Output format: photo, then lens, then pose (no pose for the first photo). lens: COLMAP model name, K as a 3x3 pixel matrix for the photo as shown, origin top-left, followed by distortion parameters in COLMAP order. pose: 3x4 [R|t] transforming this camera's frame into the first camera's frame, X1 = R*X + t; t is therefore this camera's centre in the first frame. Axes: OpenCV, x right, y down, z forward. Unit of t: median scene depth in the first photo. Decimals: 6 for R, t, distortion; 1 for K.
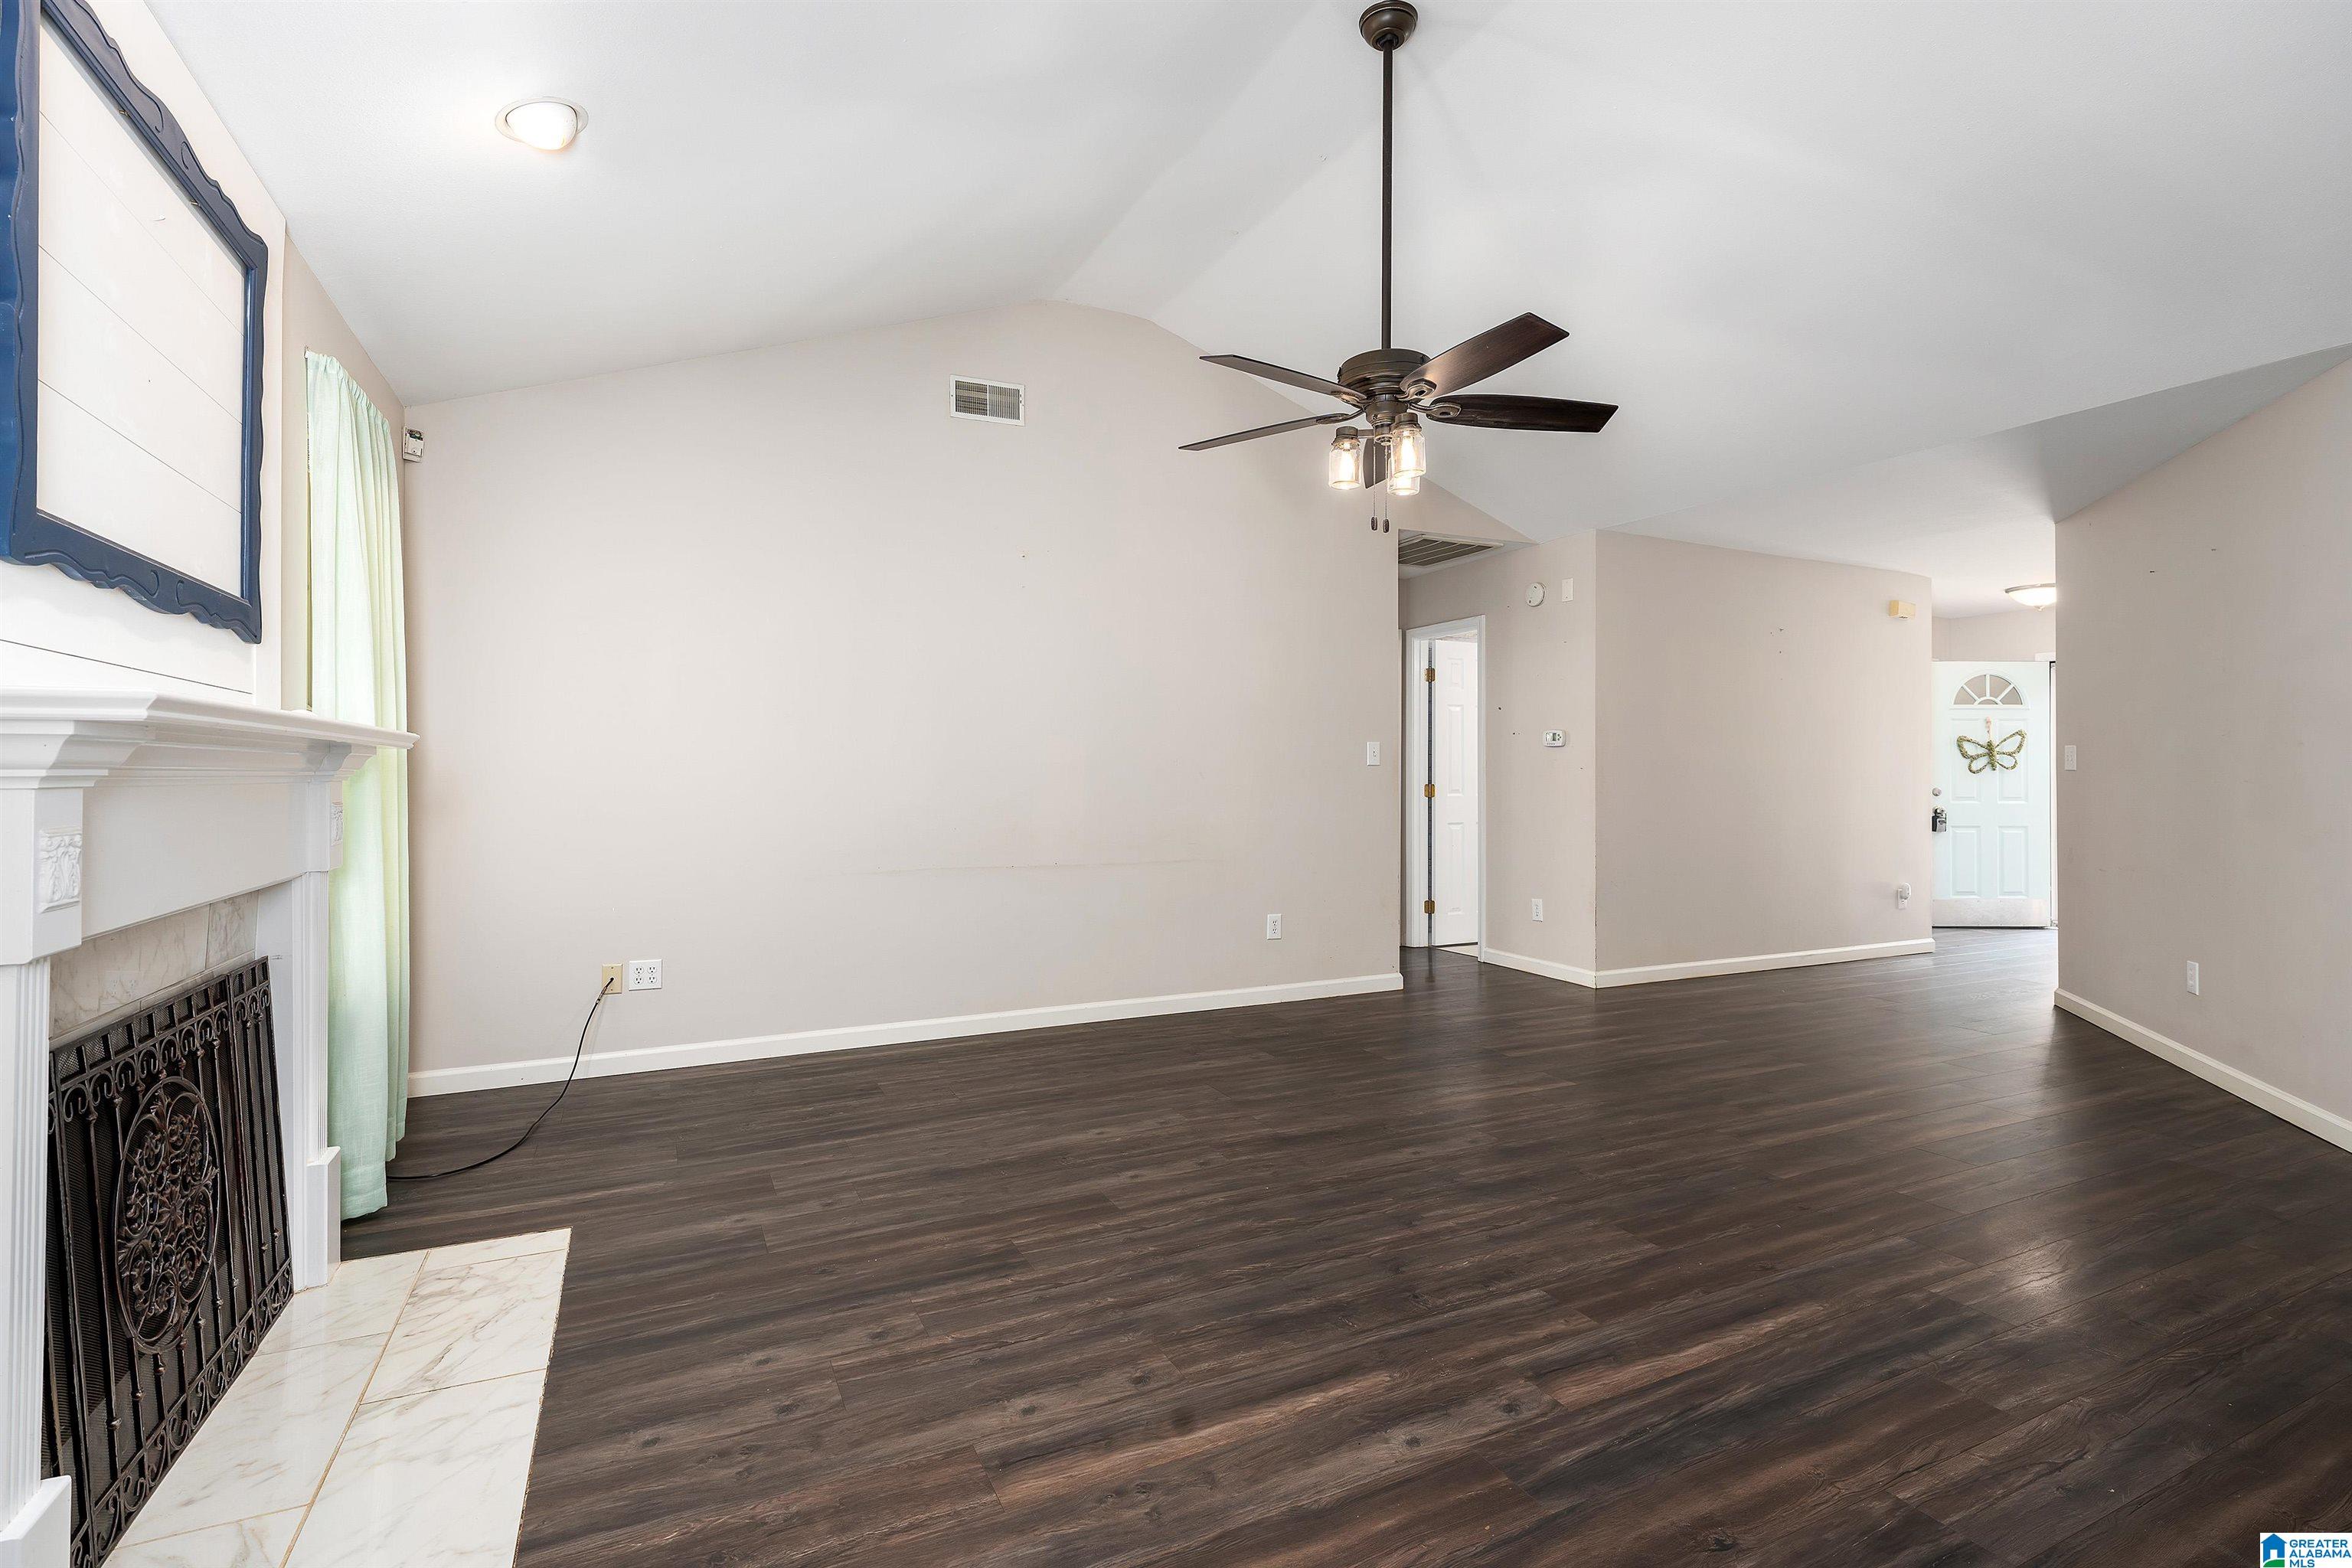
lens RADIAL K [[1131.8, 0, 1180.1], [0, 1131.8, 760.6], [0, 0, 1]] dist [-0.000933, 0.000028]
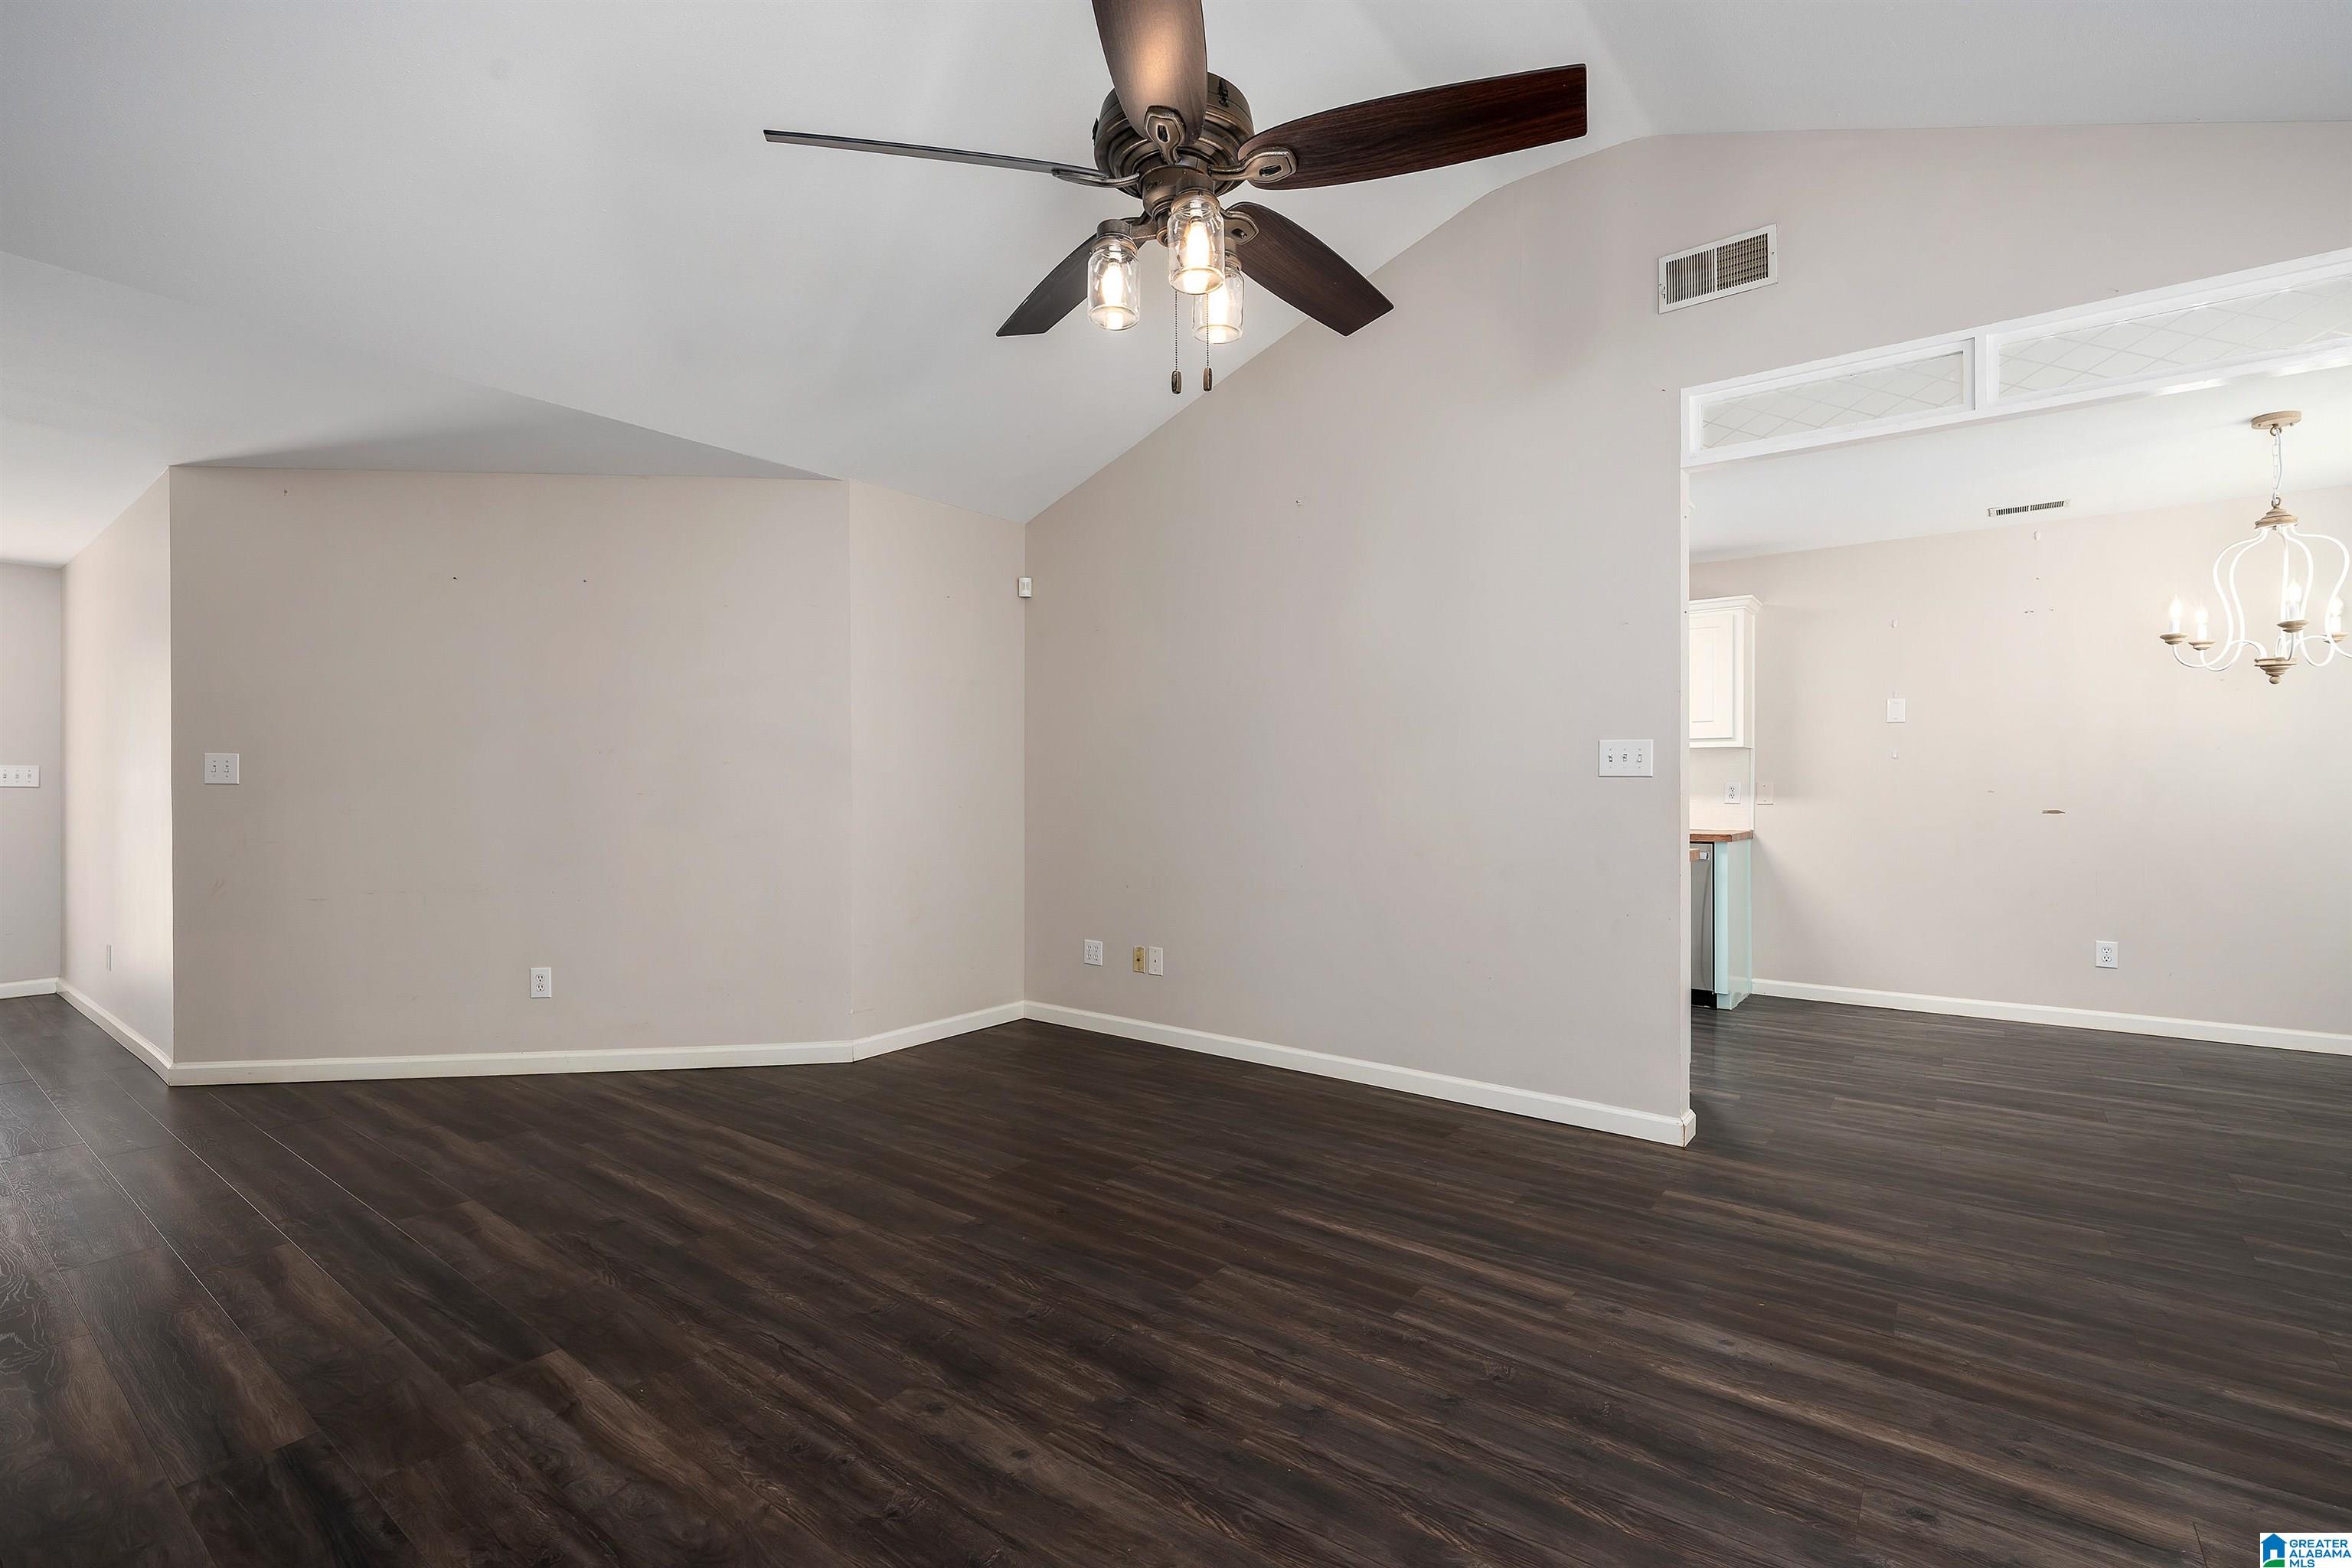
lens RADIAL K [[1031.7, 0, 1197.0], [0, 1031.7, 786.4], [0, 0, 1]] dist [0.000188, -0.000177]
pose [[-0.459948, -0.002131, 0.887943, -0.396740], [-0.008803, 0.999959, -0.002160, 0.013122], [-0.887902, -0.008810, -0.459948, 1.565838]]
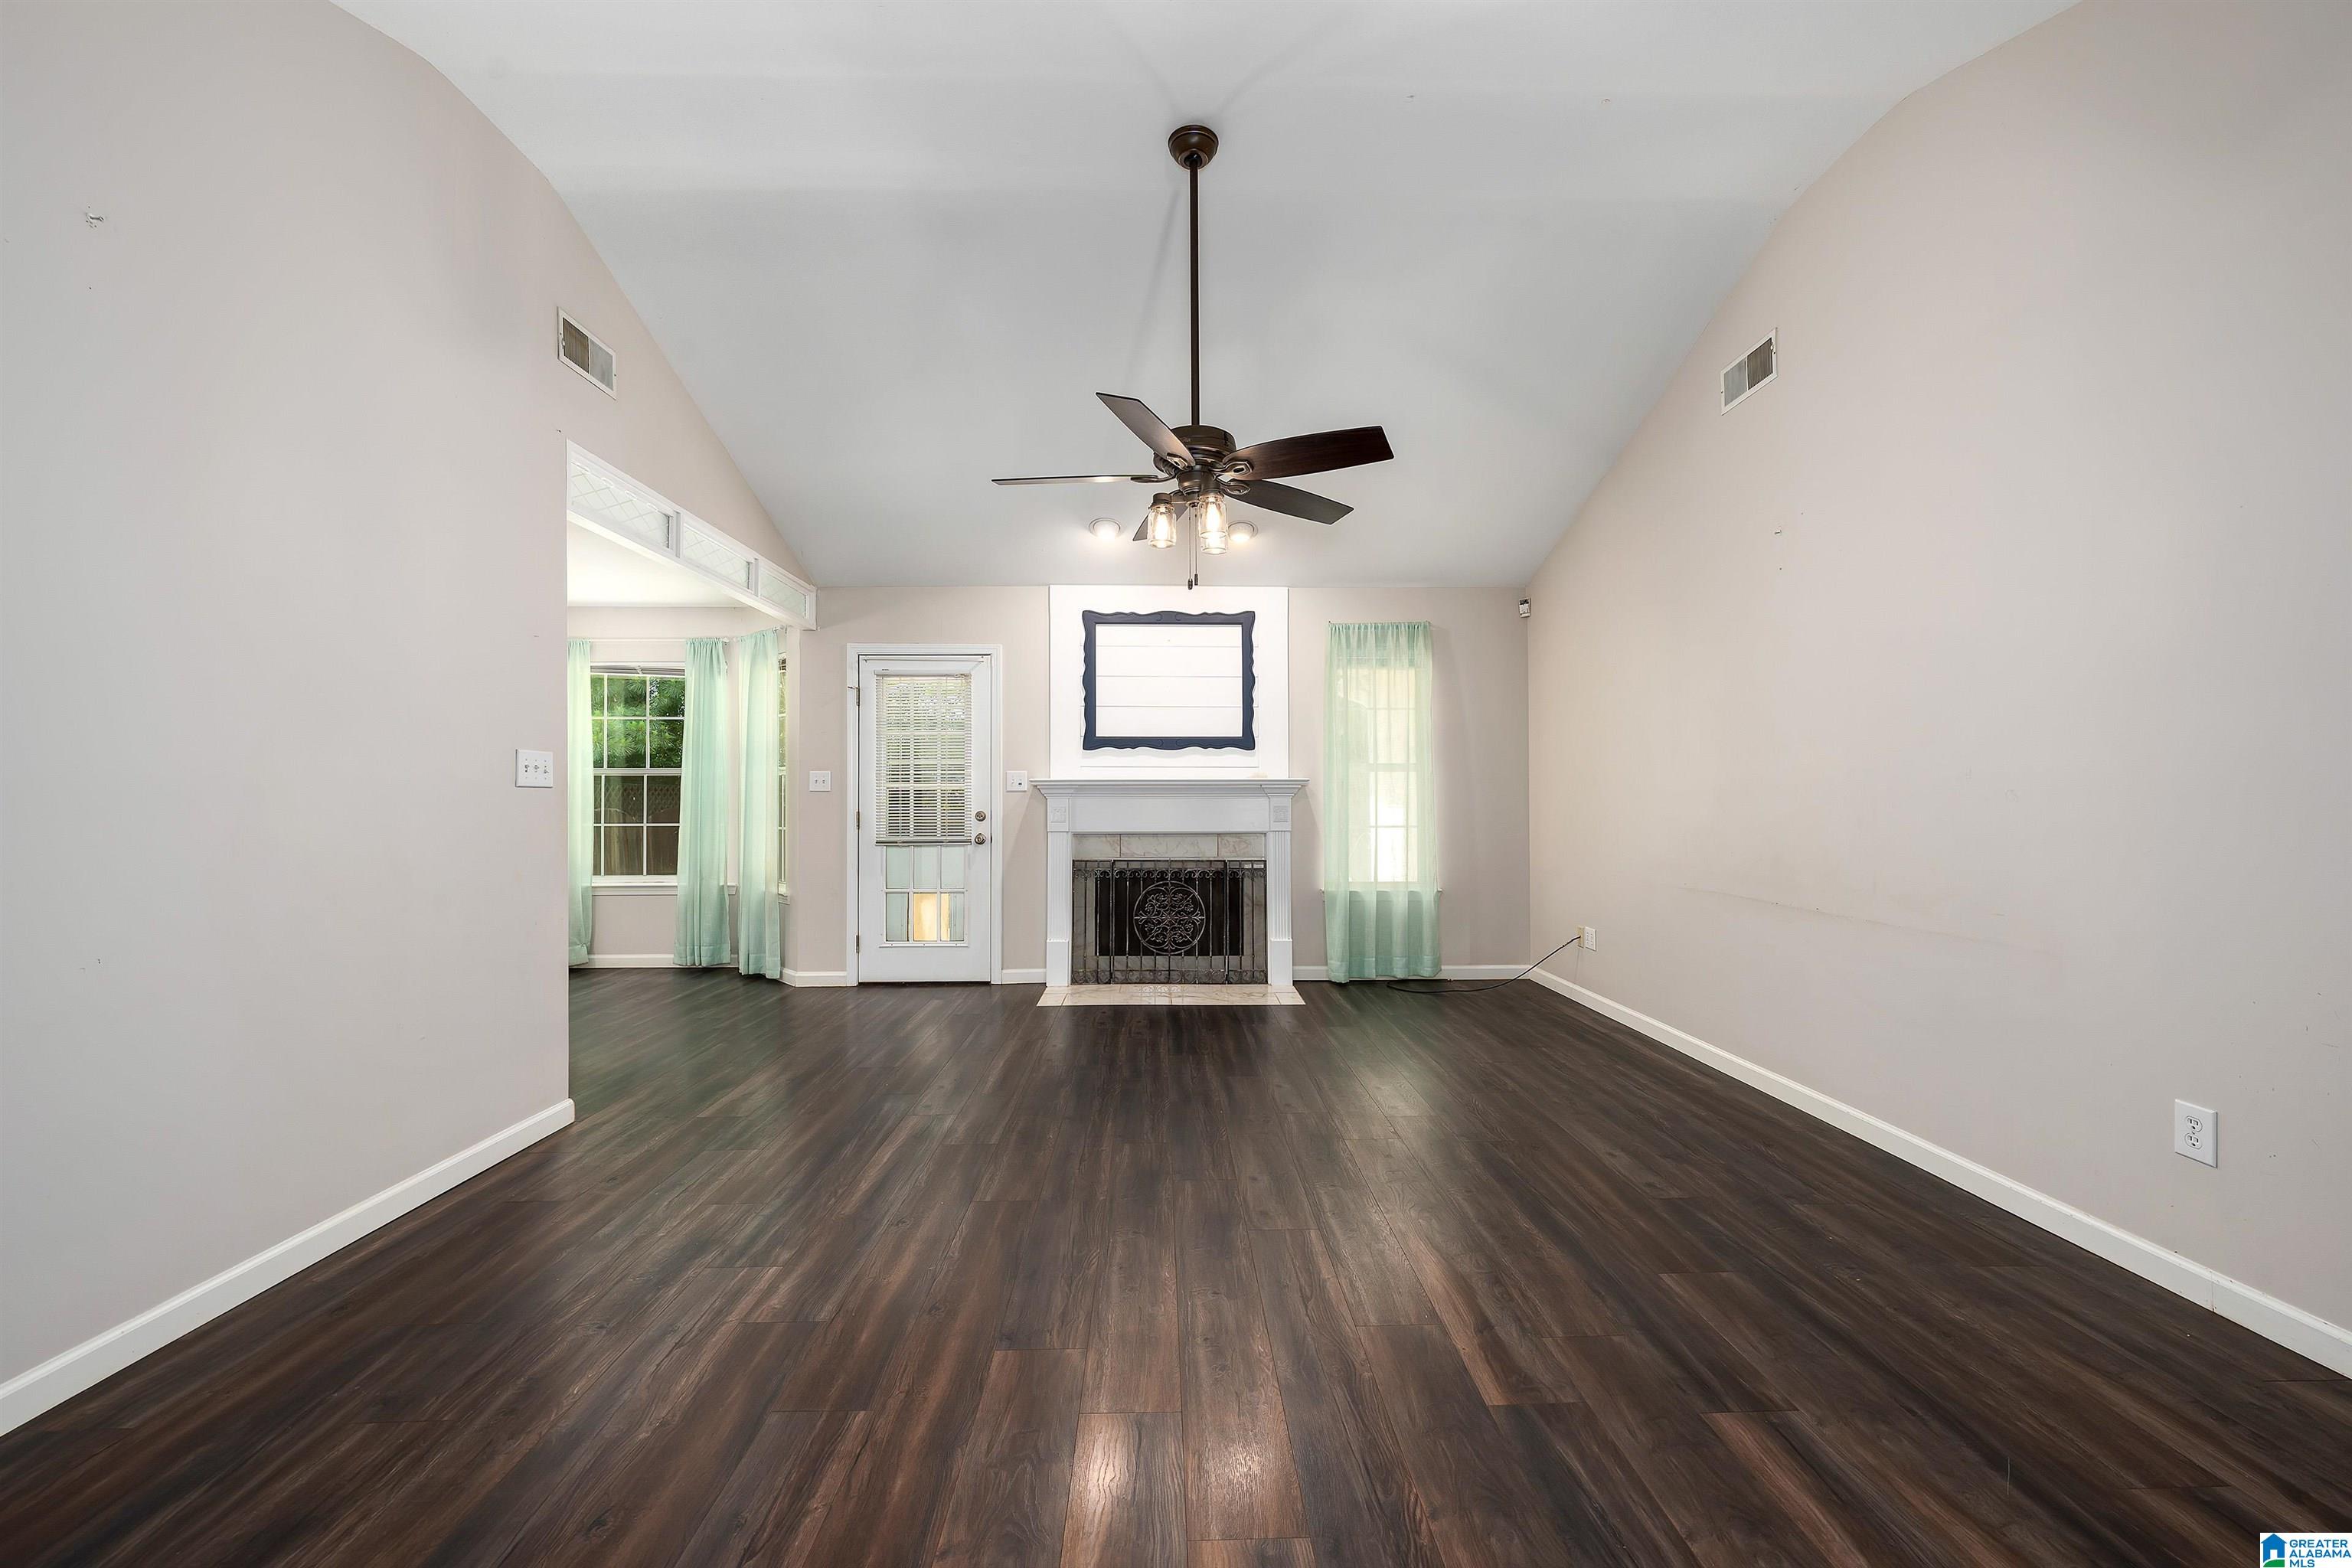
lens RADIAL K [[890.2, 0, 1155.5], [0, 890.2, 788.7], [0, 0, 1]] dist [-0.000161, -0.000498]
pose [[-0.445837, -0.006165, -0.895093, 1.270964], [0.012985, 0.999827, -0.013354, 0.020825], [0.895020, -0.017576, -0.445680, 1.716301]]
